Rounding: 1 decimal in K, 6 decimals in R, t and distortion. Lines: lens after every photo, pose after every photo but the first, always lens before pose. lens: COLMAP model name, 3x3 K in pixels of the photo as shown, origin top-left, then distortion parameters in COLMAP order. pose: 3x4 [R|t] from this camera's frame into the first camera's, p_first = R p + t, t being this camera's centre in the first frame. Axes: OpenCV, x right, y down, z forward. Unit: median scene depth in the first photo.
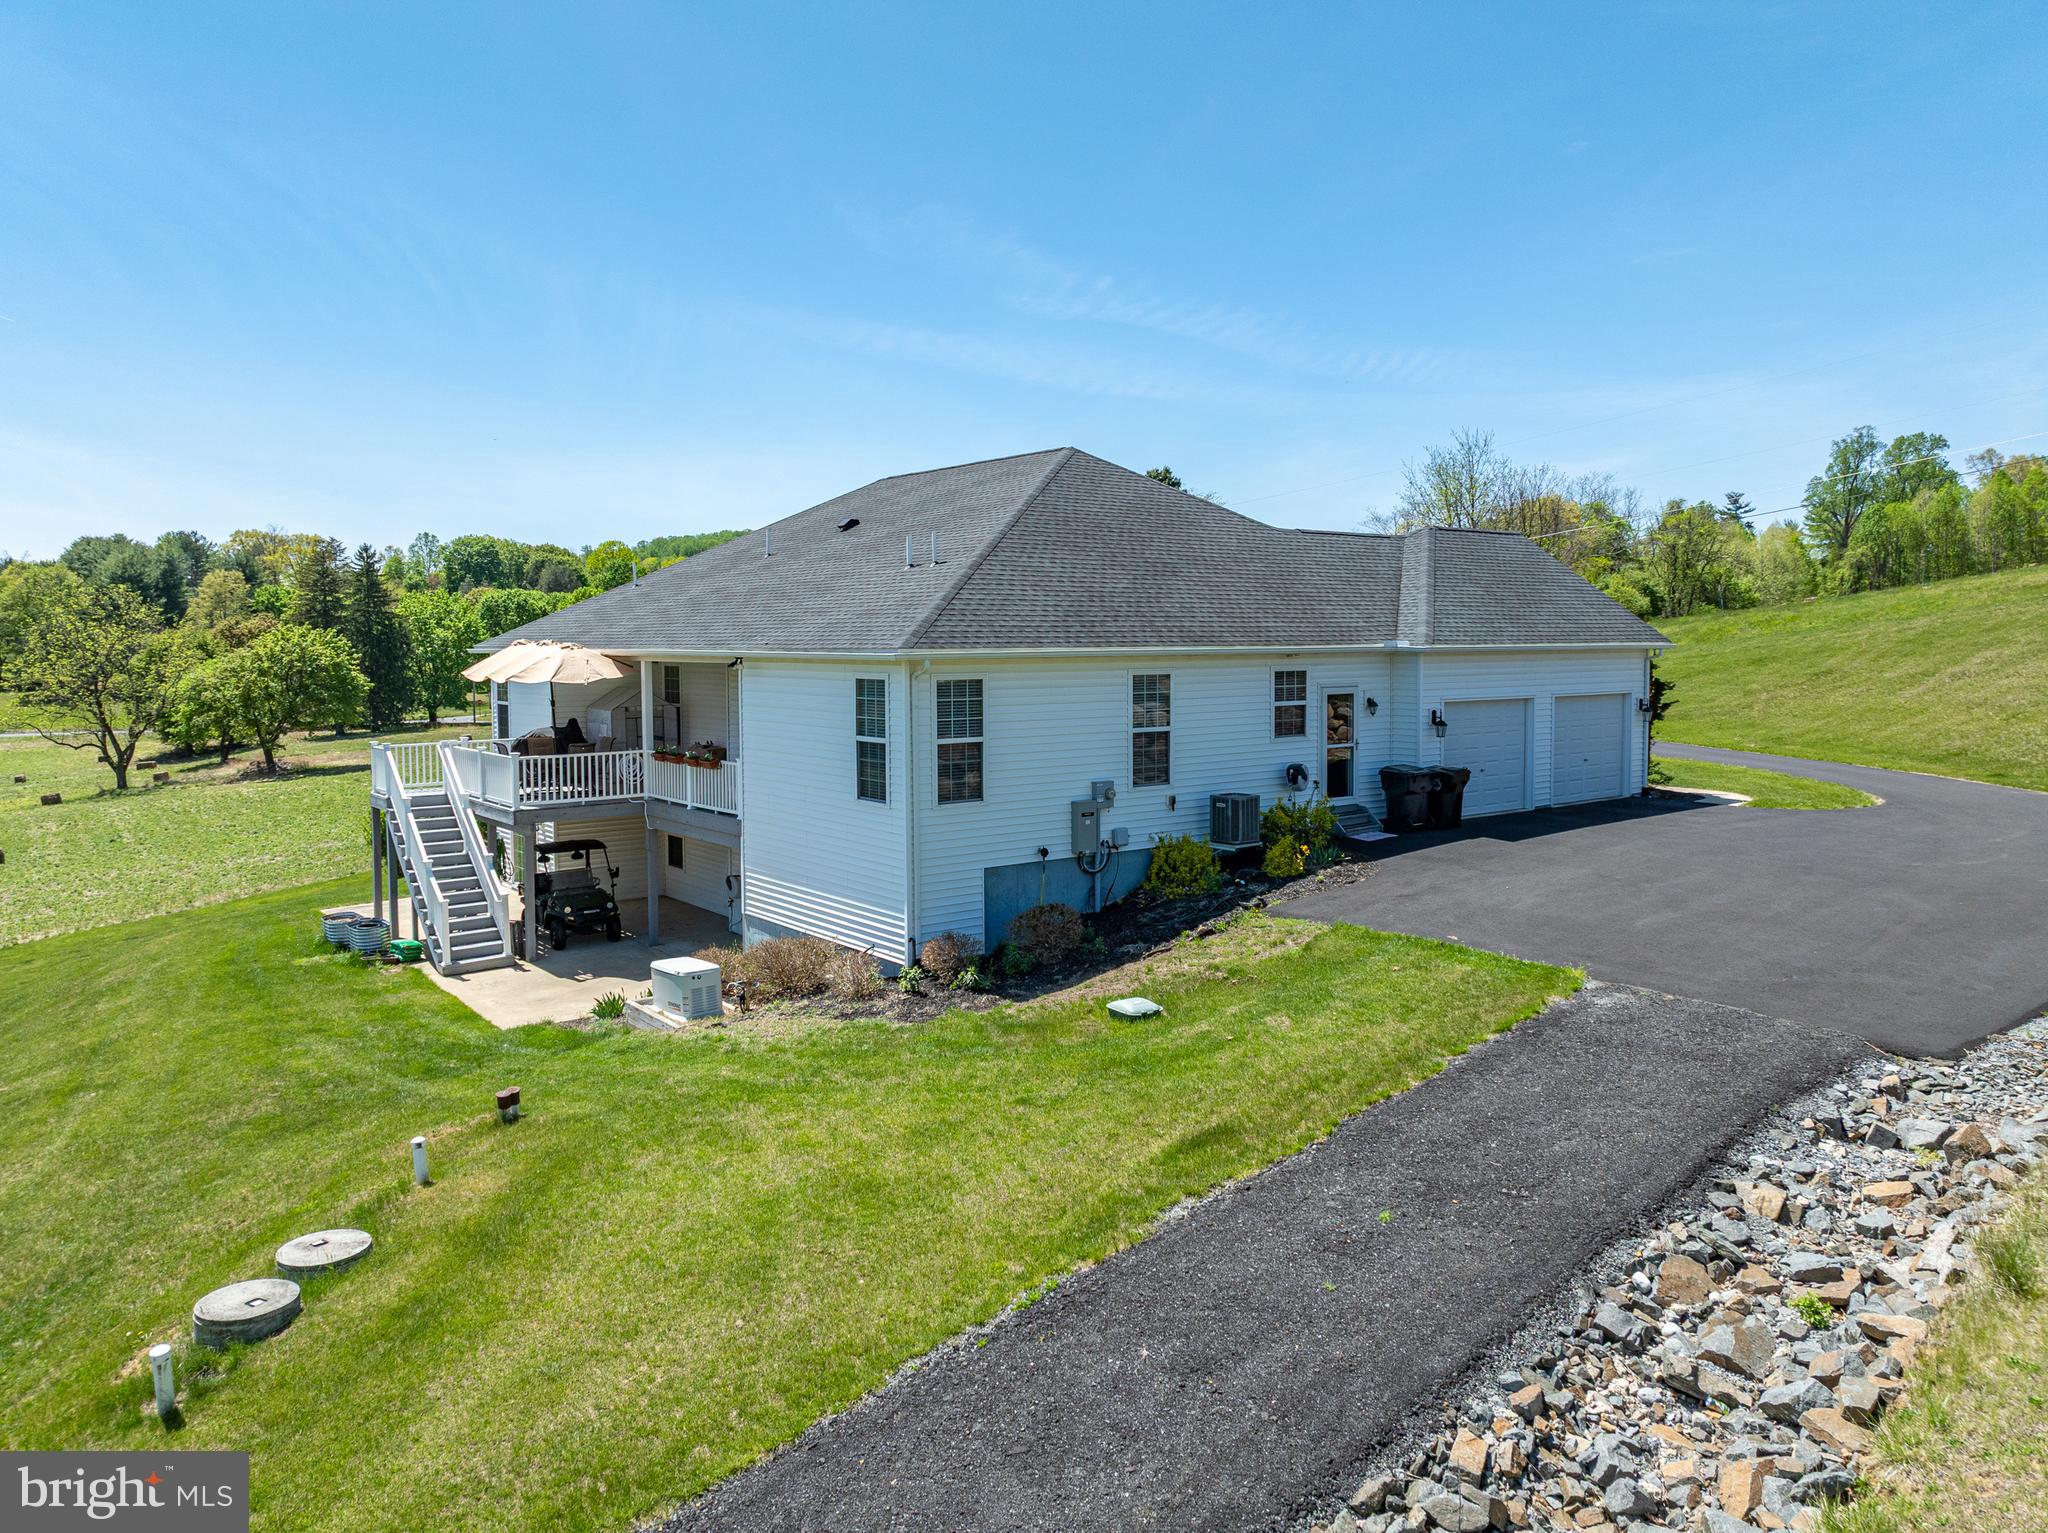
lens RADIAL K [[1436.4, 0, 1027.3], [0, 1436.4, 765.5], [0, 0, 1]] dist [-0.038680, 0.001415]
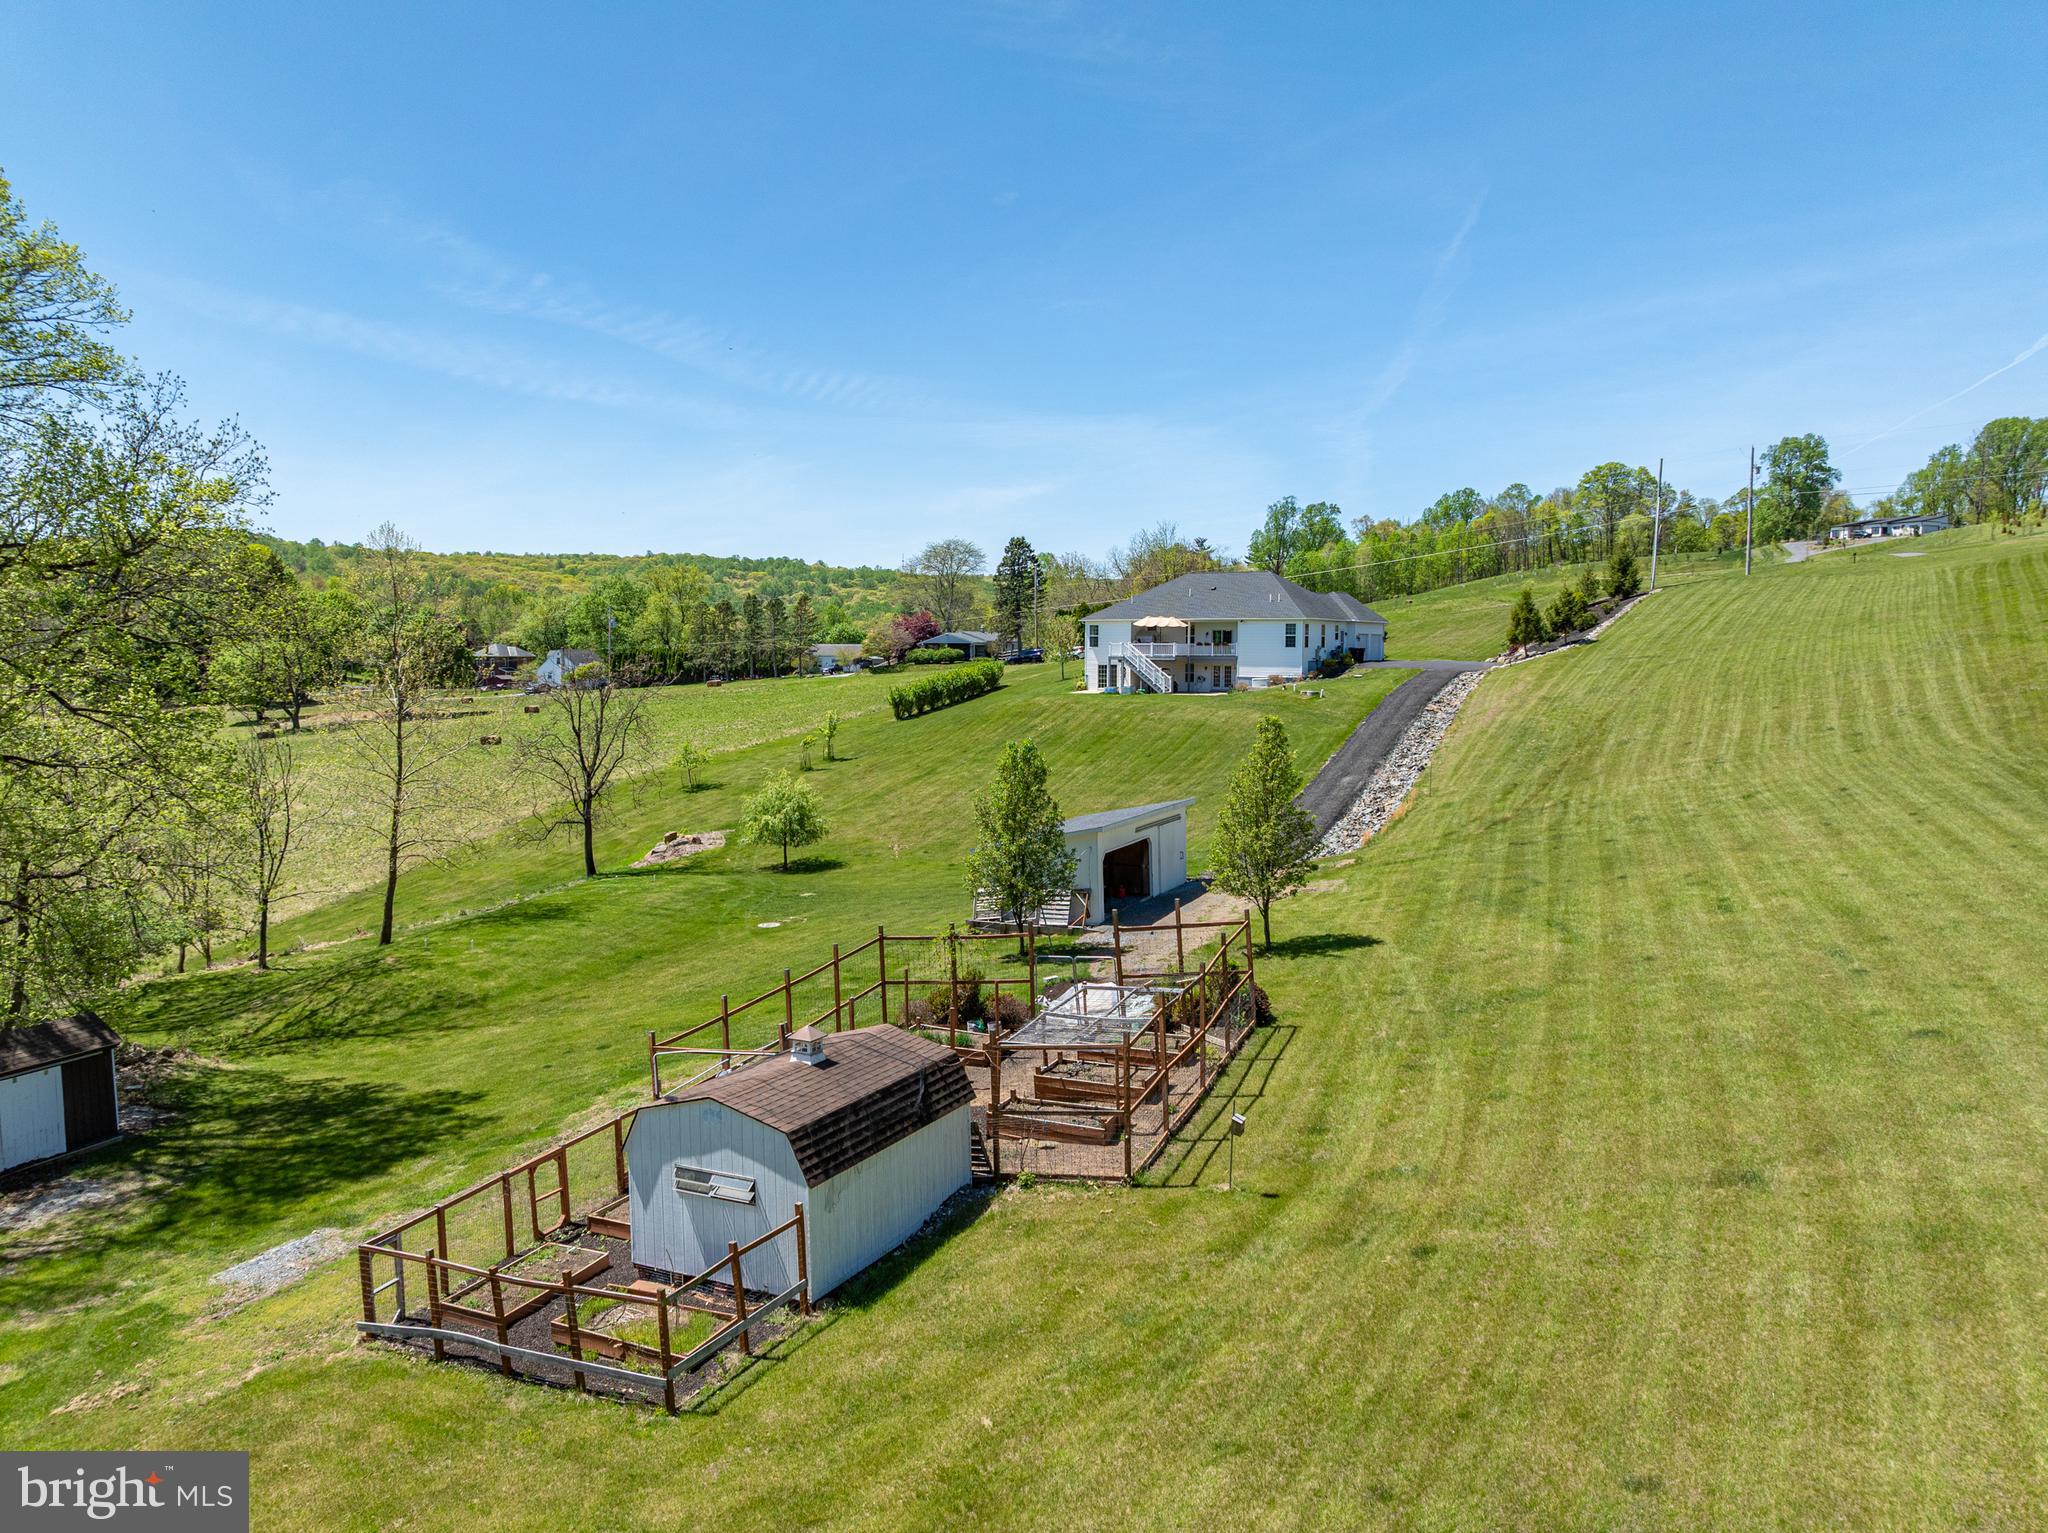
lens RADIAL K [[1436.4, 0, 1022.1], [0, 1436.4, 767.5], [0, 0, 1]] dist [-0.038680, 0.001415]
pose [[0.928092, -0.019488, 0.371840, -0.192817], [0.022077, 0.999753, -0.002709, 0.029629], [-0.371695, 0.010723, 0.928293, -0.227167]]
